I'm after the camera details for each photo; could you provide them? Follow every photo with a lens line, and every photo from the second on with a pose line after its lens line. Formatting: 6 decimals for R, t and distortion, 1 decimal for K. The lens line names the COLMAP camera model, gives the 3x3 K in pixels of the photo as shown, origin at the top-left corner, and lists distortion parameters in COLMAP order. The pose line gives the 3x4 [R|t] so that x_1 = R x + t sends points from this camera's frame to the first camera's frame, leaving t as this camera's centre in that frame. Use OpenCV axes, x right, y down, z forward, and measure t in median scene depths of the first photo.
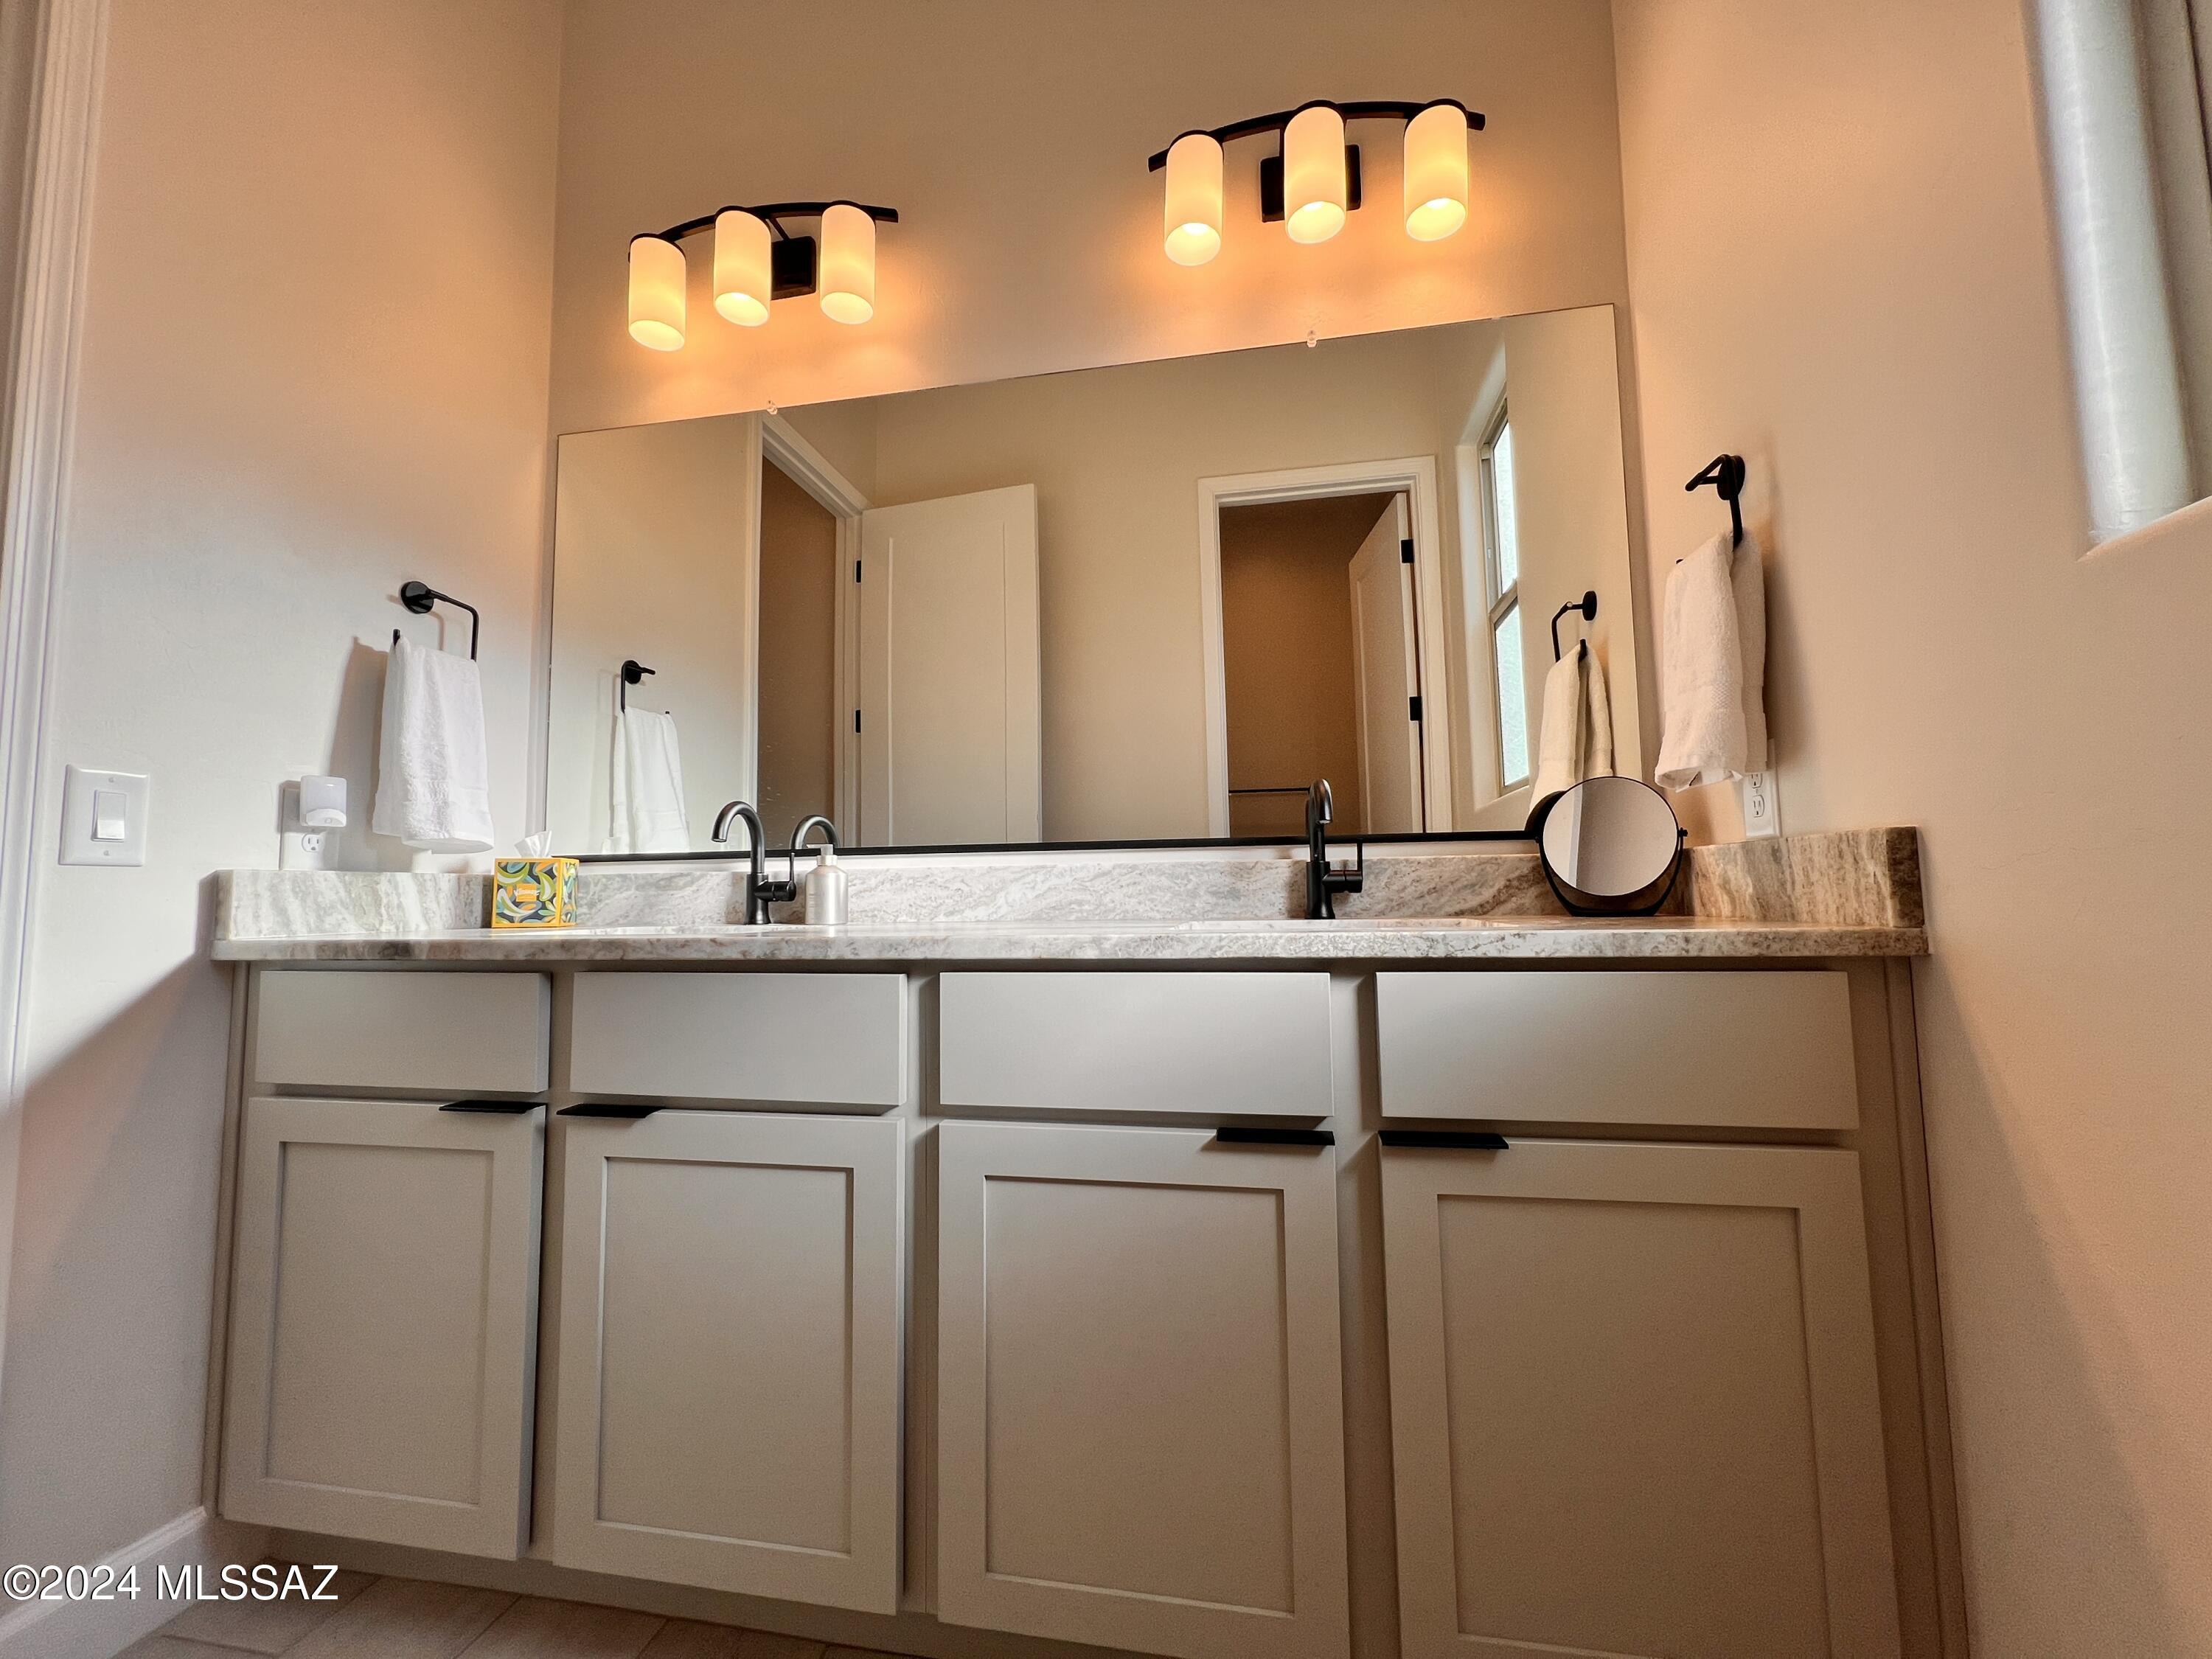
lens RADIAL K [[907.1, 0, 1106.0], [0, 907.1, 829.5], [0, 0, 1]] dist [-0.016800, 0.000112]
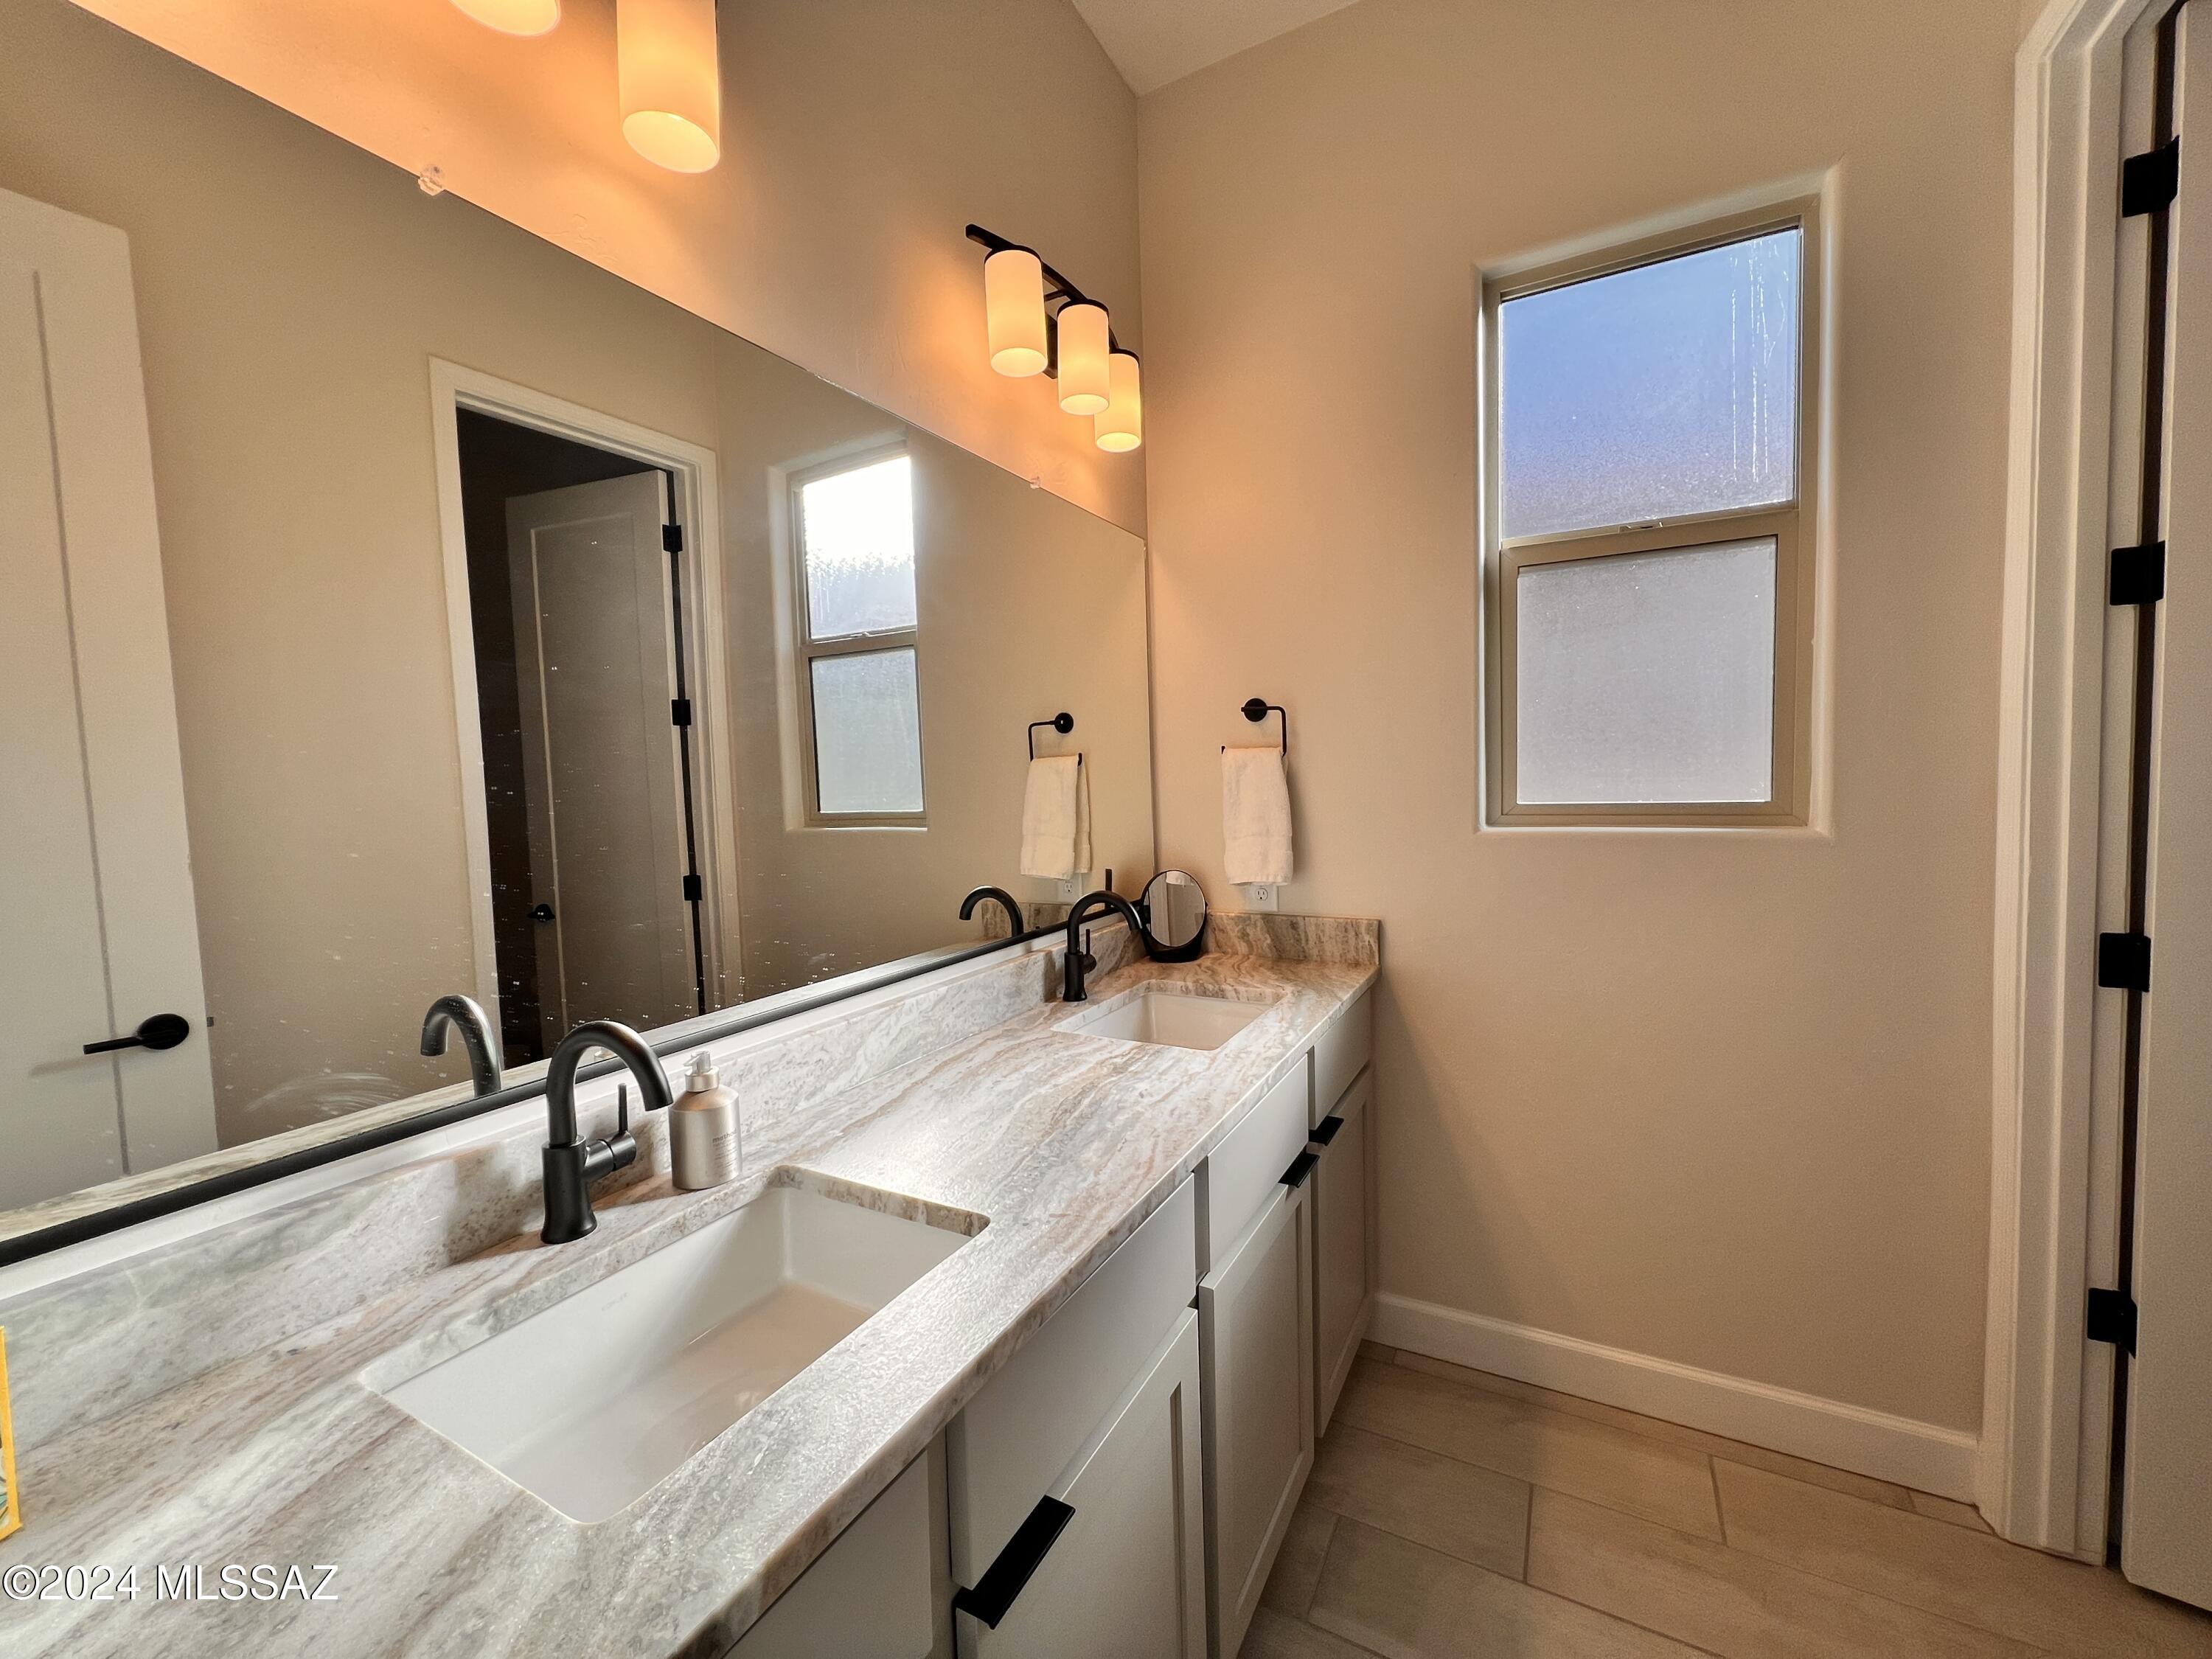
lens RADIAL K [[887.7, 0, 1103.2], [0, 887.7, 826.8], [0, 0, 1]] dist [-0.000995, 0.000516]
pose [[0.314389, -0.050527, 0.947949, -0.760079], [-0.050737, 0.996261, 0.069929, -0.190103], [-0.947937, -0.070080, 0.310650, 0.520697]]
